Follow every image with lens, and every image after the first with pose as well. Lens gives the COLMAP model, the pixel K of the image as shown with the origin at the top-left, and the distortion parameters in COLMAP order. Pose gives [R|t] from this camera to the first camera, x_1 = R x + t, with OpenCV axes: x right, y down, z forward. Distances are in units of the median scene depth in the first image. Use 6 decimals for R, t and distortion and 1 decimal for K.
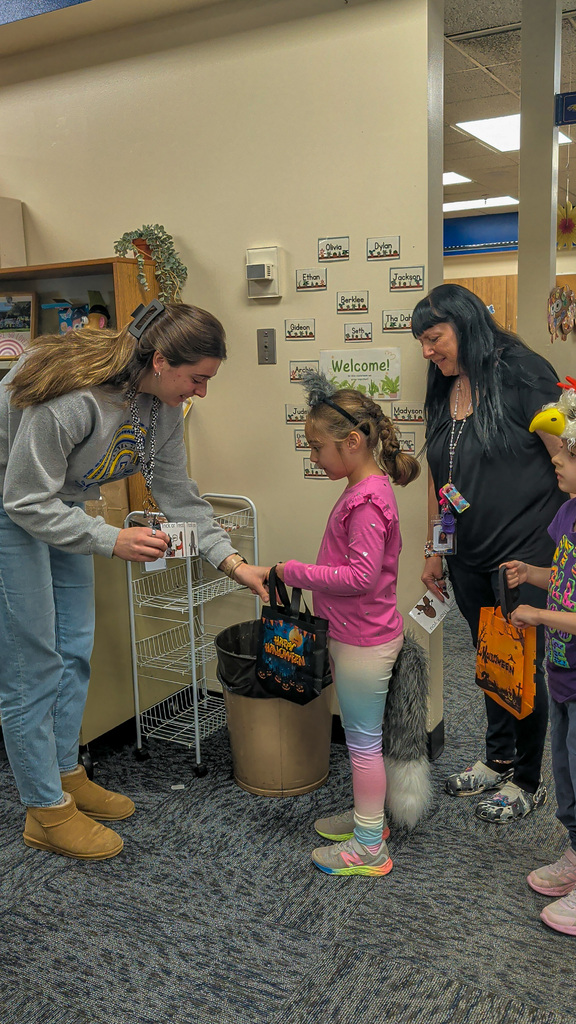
lens RADIAL K [[908.3, 0, 288.6], [0, 908.3, 512.8], [0, 0, 1]] dist [0.009287, -0.002135]
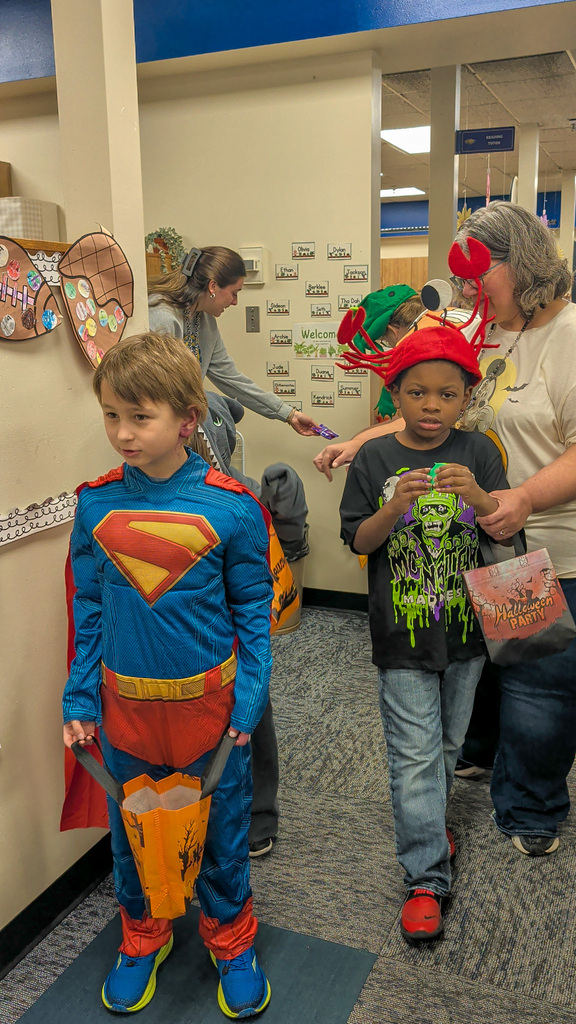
lens RADIAL K [[908.3, 0, 288.4], [0, 908.3, 511.2], [0, 0, 1]] dist [0.009287, -0.002135]
pose [[0.994269, -0.006920, 0.106680, -0.125202], [0.003898, 0.999586, 0.028509, 0.072634], [-0.106833, -0.027930, 0.993885, -0.403805]]
